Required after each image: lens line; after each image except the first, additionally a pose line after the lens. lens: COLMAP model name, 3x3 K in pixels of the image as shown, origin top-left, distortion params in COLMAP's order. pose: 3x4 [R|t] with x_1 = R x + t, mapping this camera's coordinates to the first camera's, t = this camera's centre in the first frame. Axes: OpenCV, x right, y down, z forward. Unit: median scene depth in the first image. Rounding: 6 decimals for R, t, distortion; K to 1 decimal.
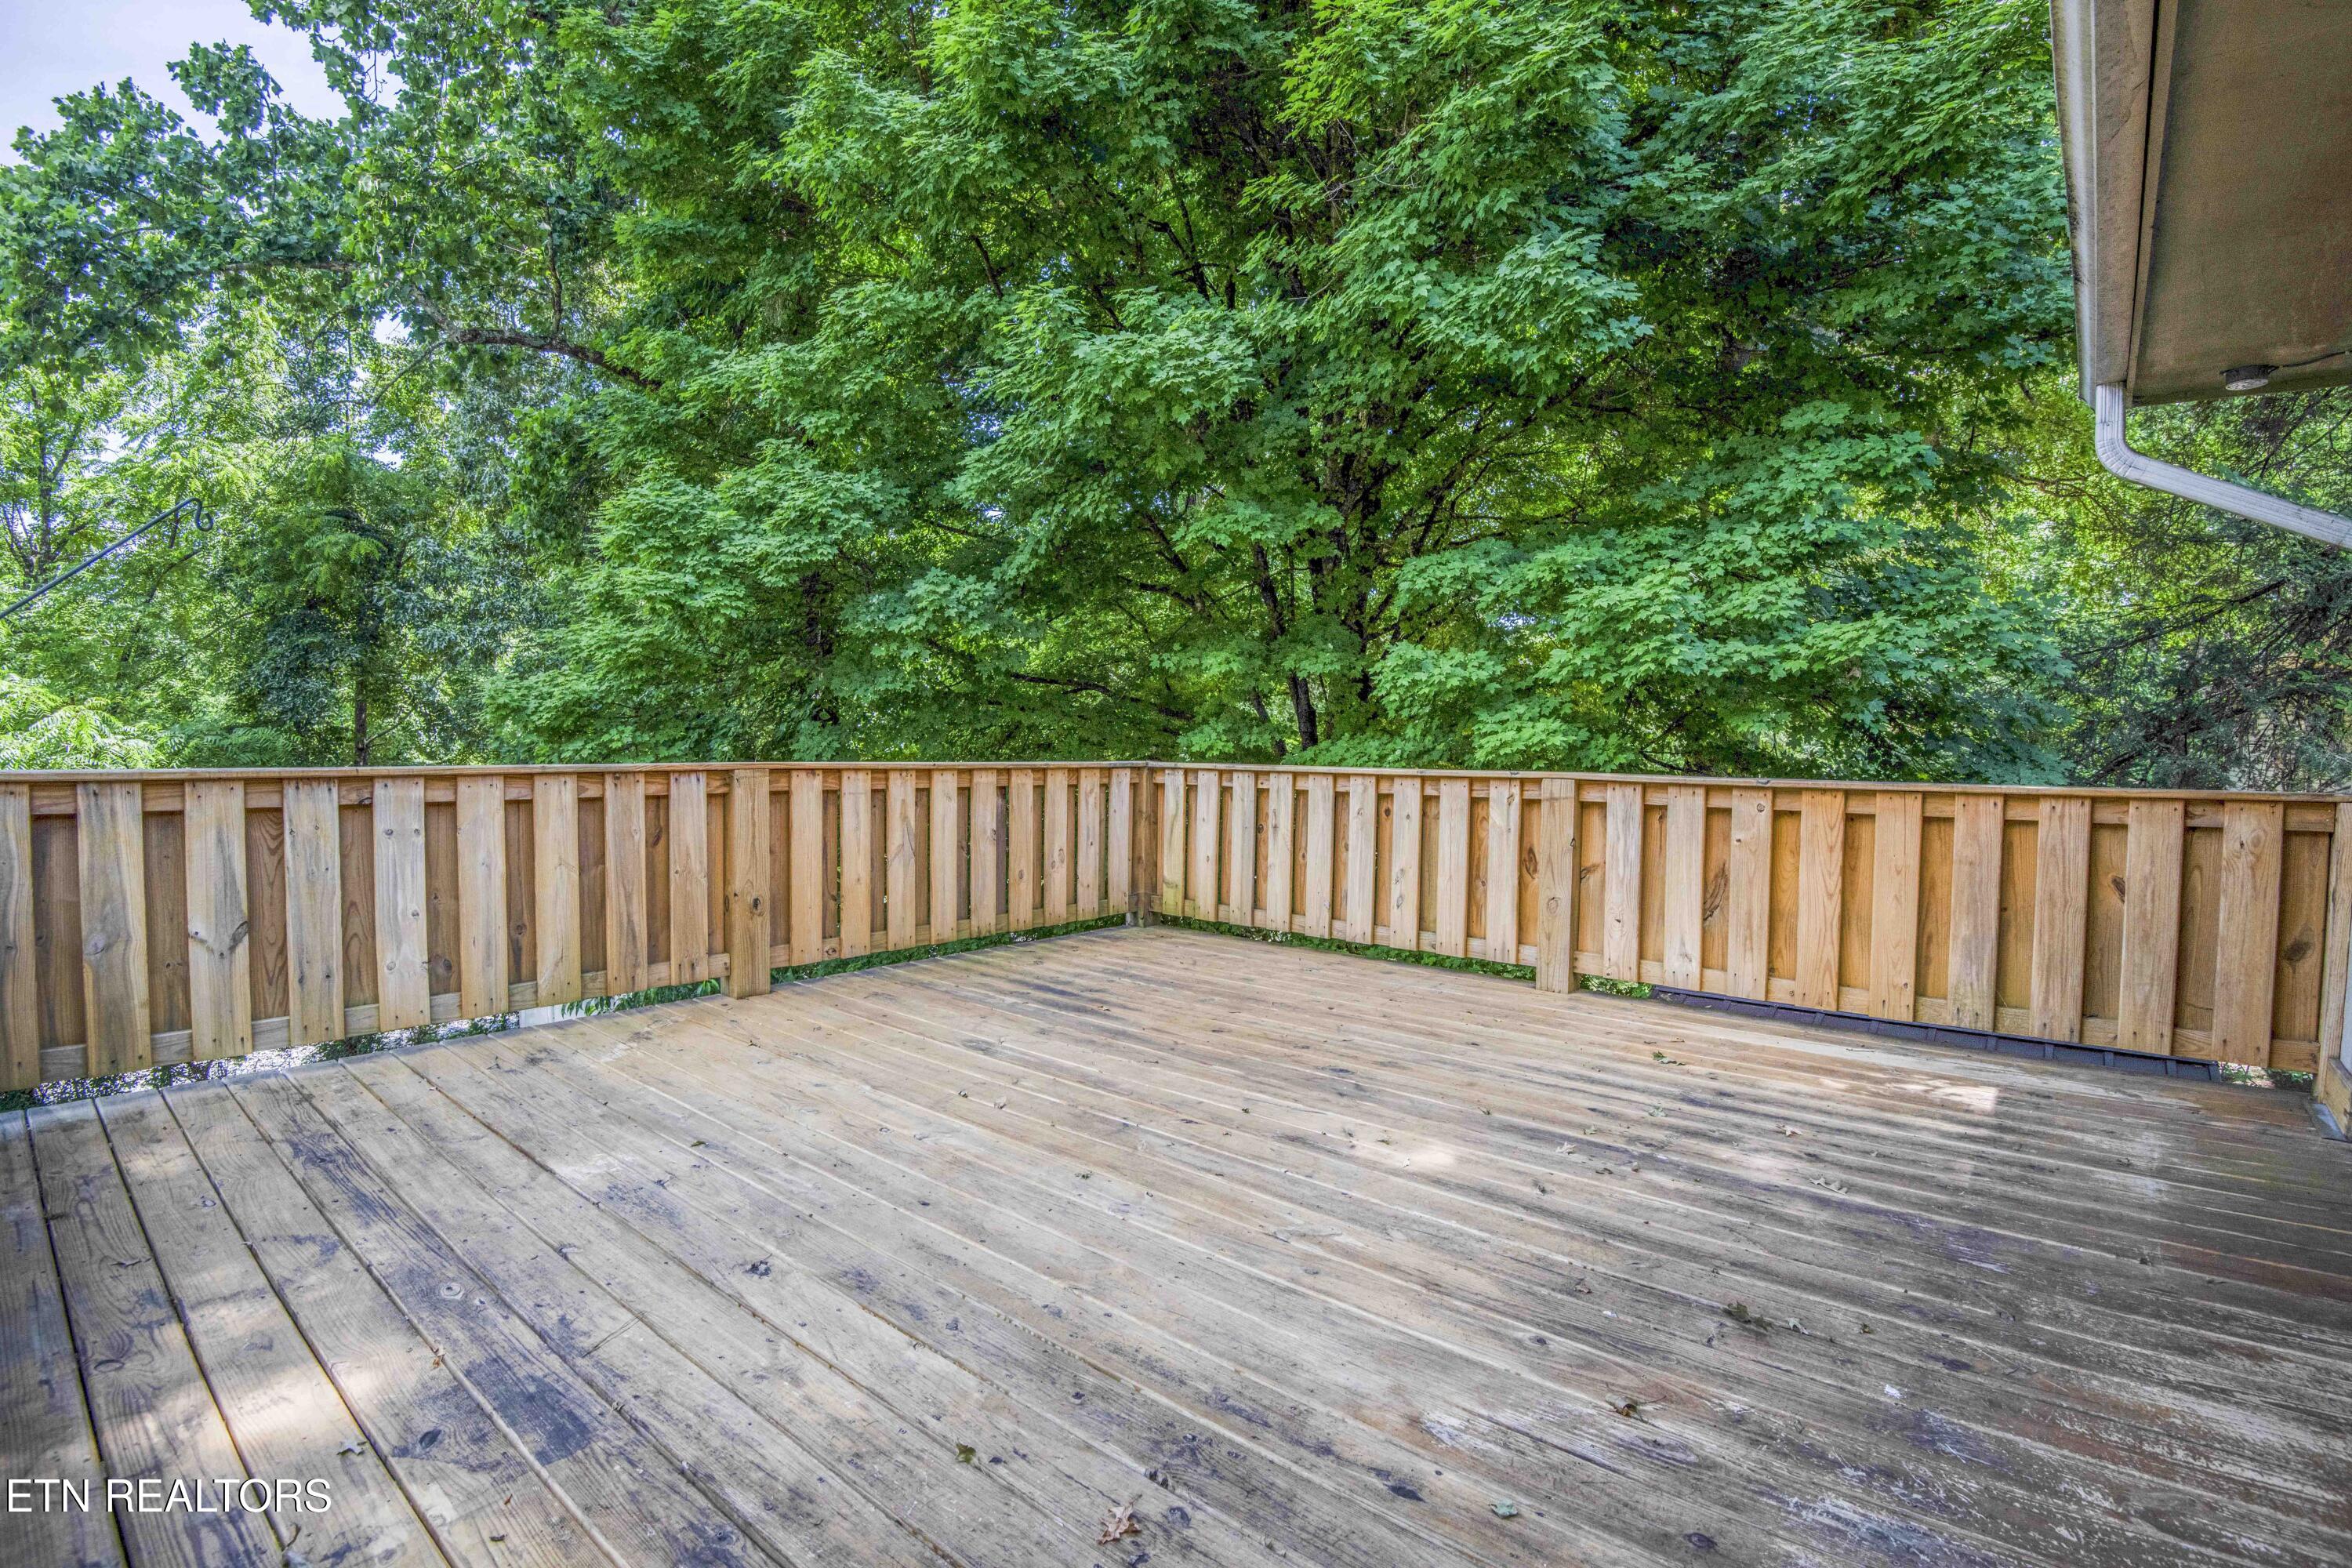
lens RADIAL K [[1097.5, 0, 1172.9], [0, 1097.5, 775.7], [0, 0, 1]] dist [-0.003884, -0.016550]
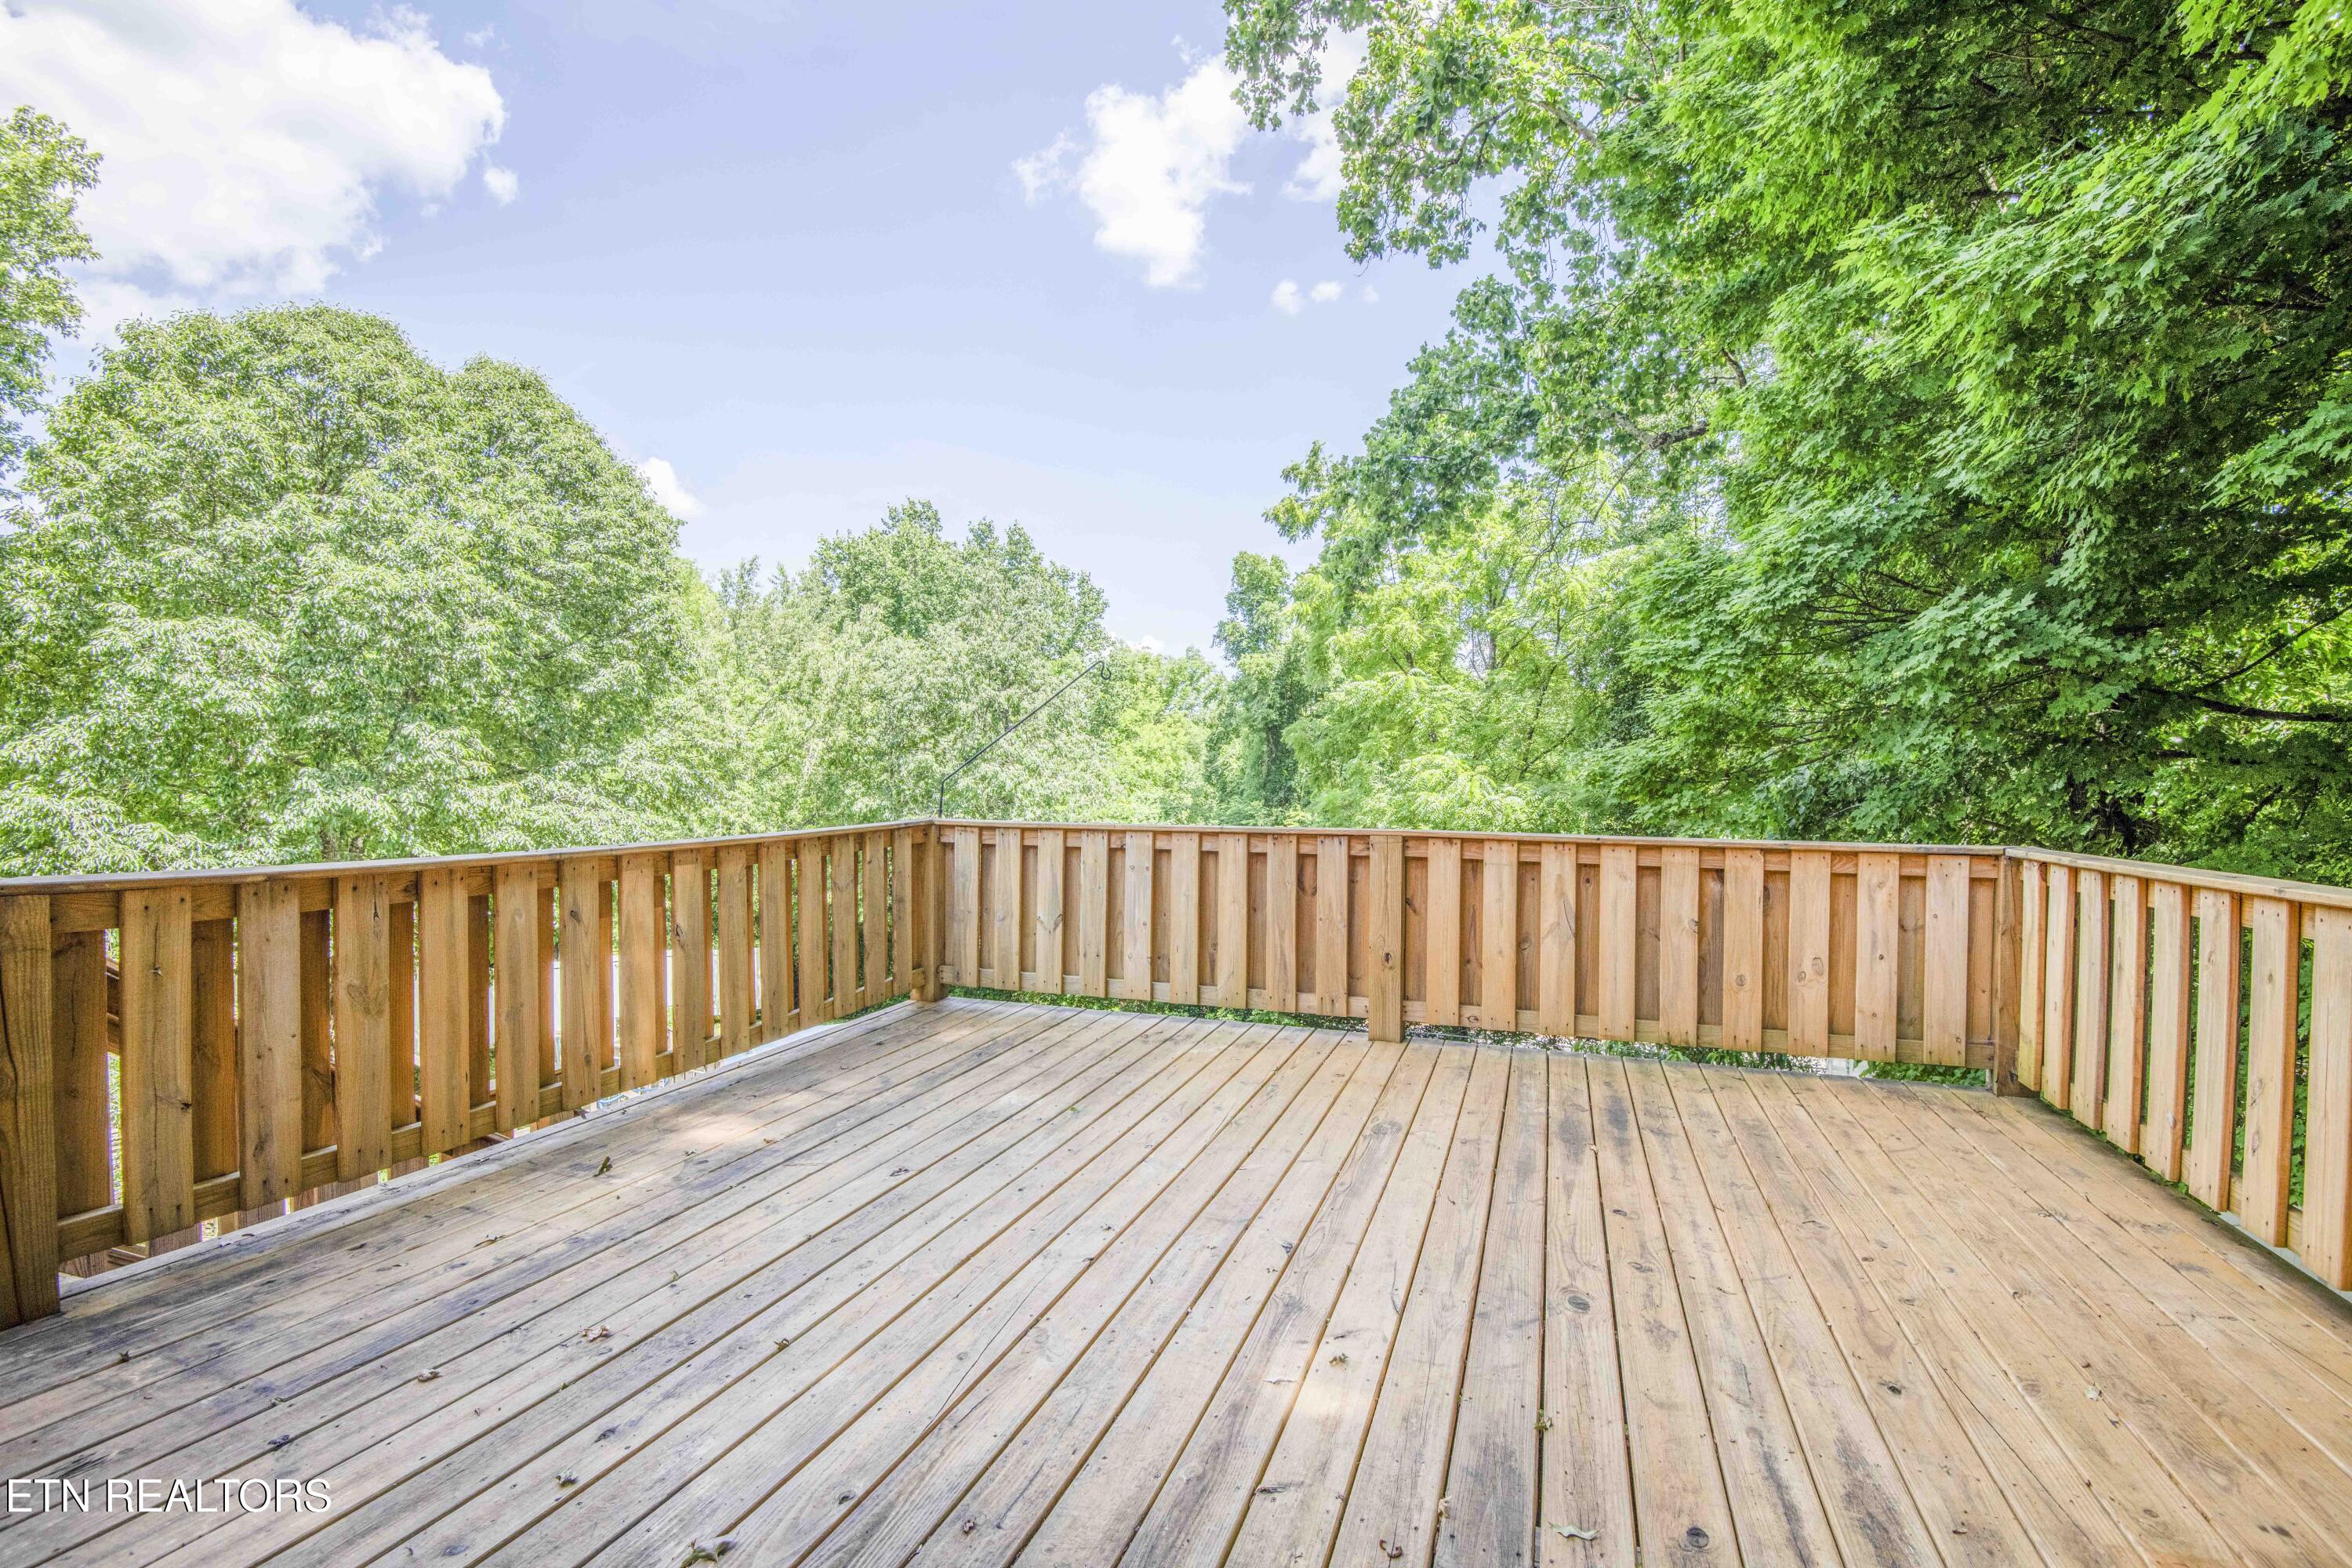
lens RADIAL K [[1091.3, 0, 1184.9], [0, 1091.3, 785.7], [0, 0, 1]] dist [-0.000891, -0.026240]
pose [[0.362664, -0.002110, -0.931917, 0.618050], [-0.038257, 0.999121, -0.017150, -0.031957], [0.931134, 0.041872, 0.362265, 0.444511]]
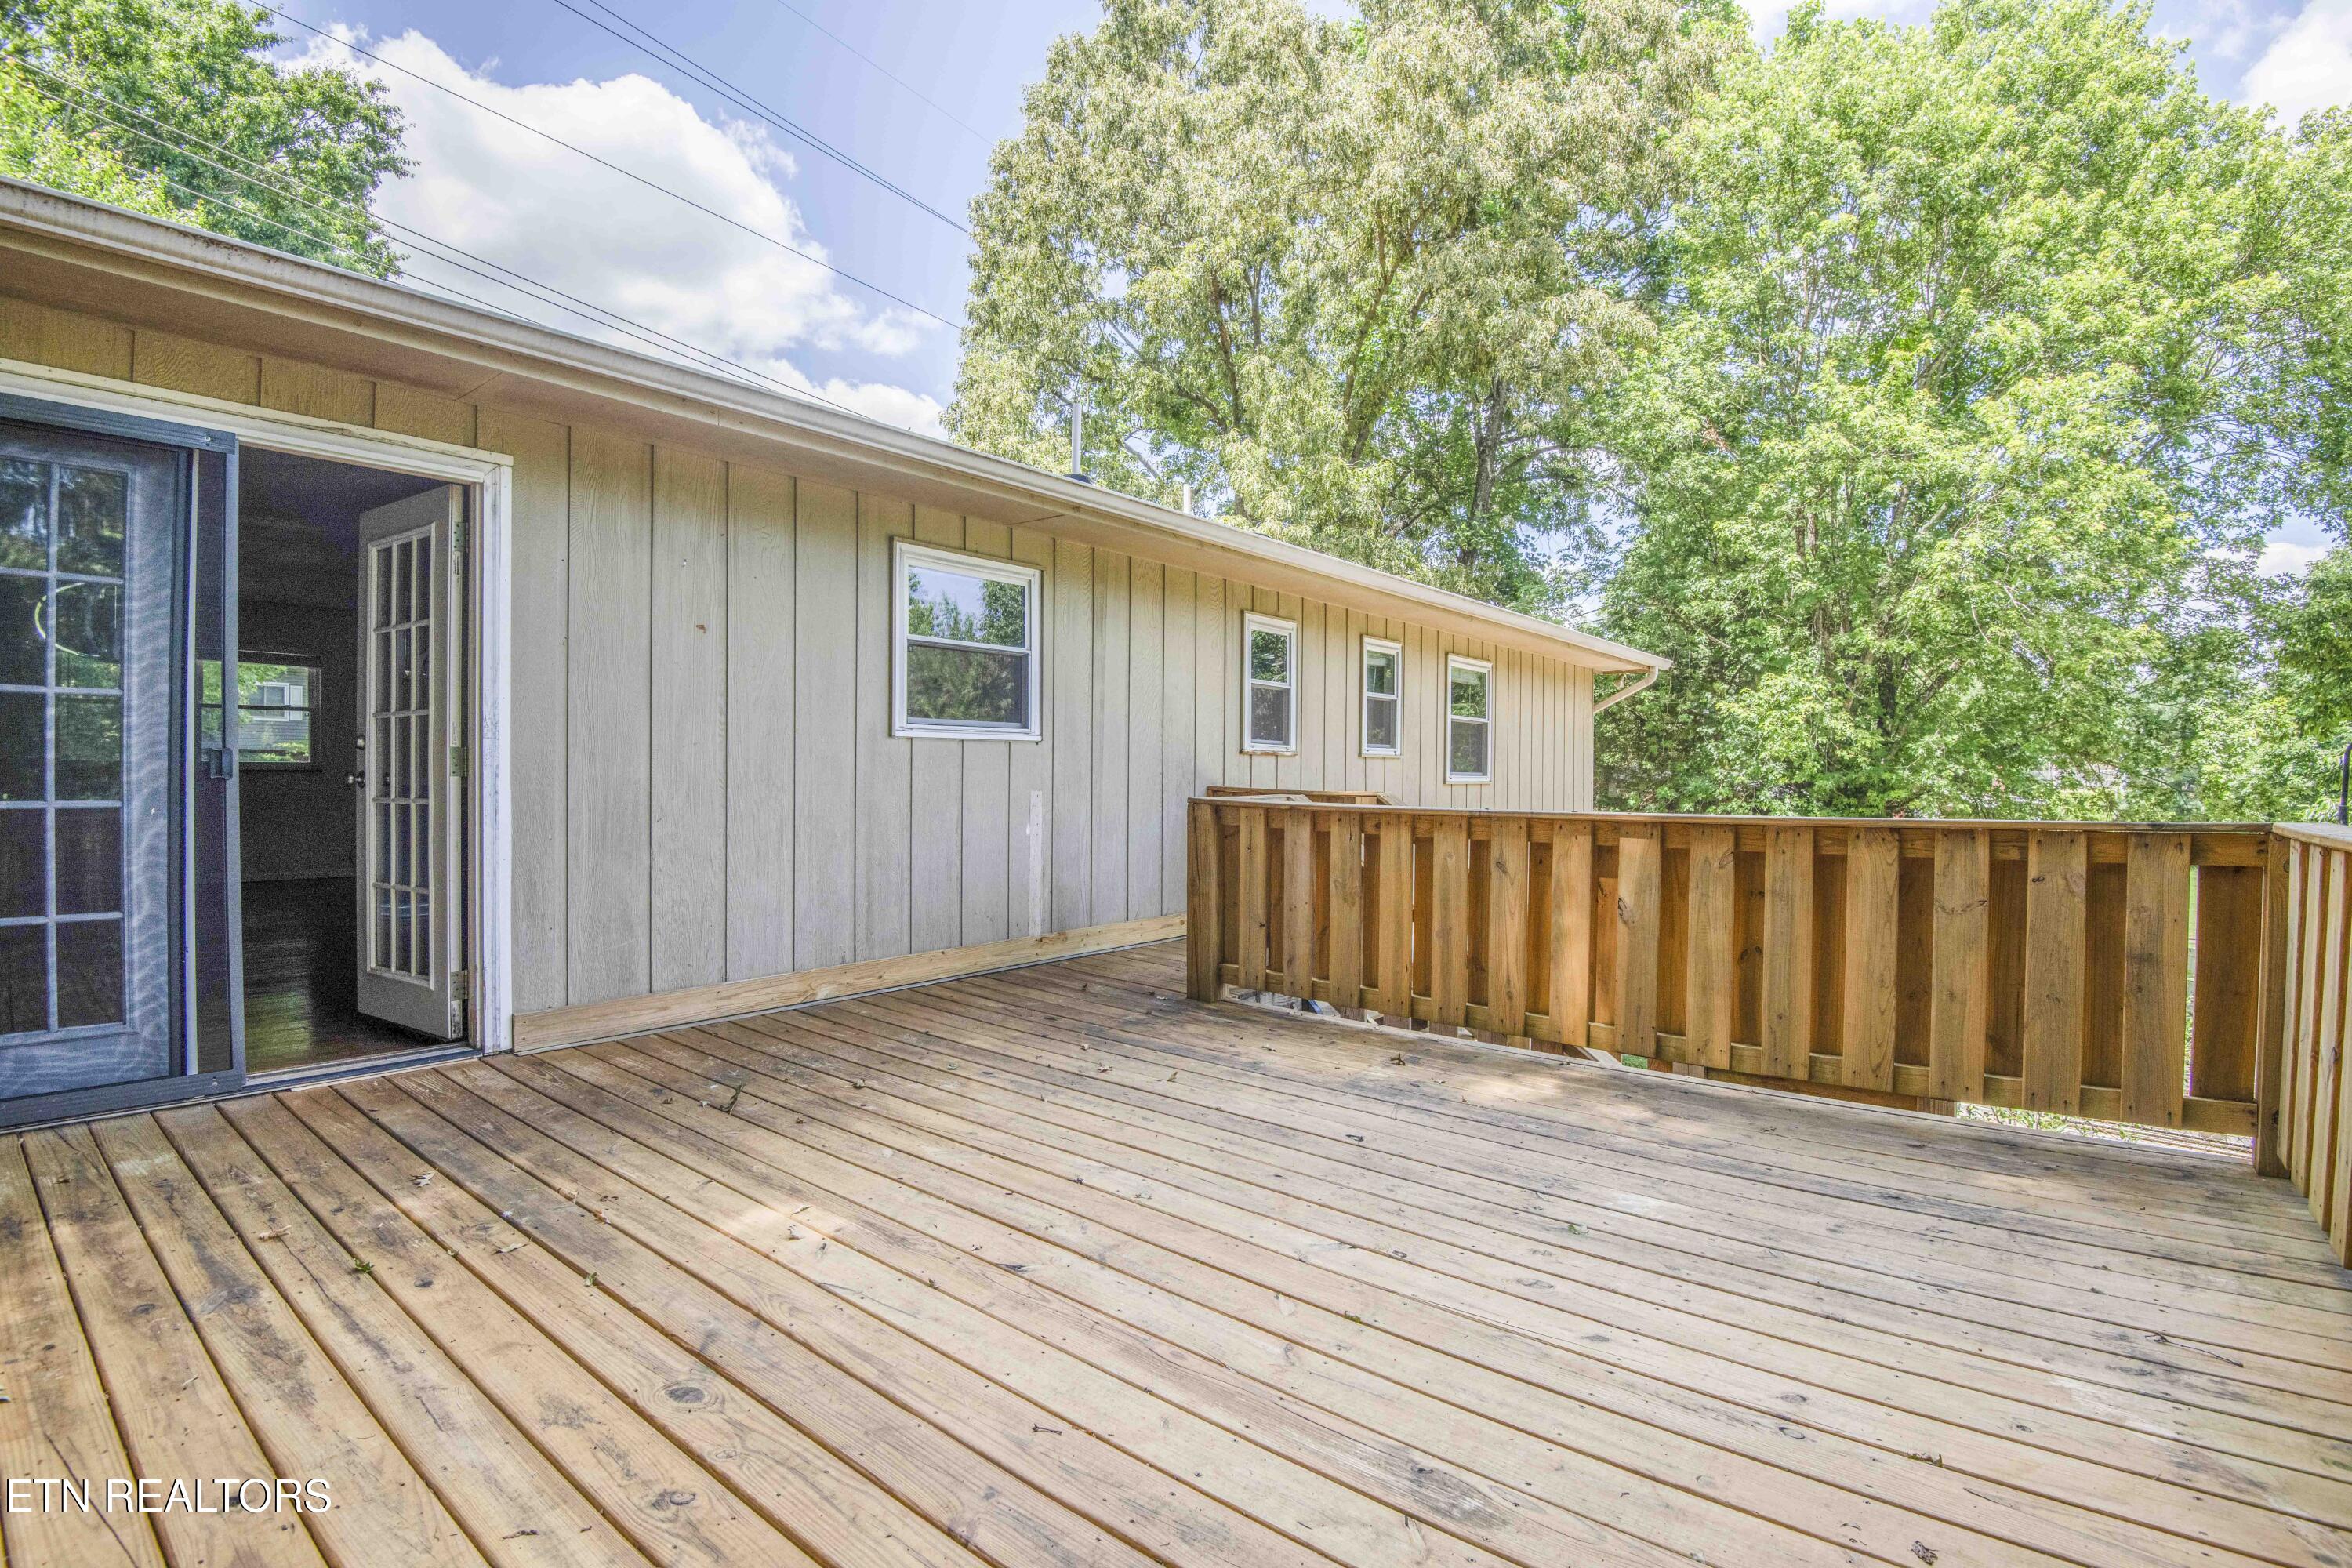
lens RADIAL K [[1091.3, 0, 1184.9], [0, 1091.3, 785.7], [0, 0, 1]] dist [-0.000891, -0.026240]
pose [[-0.999597, -0.019225, -0.020898, -0.063158], [-0.020238, 0.998574, 0.049392, -0.043818], [0.019919, 0.049795, -0.998561, 1.325548]]
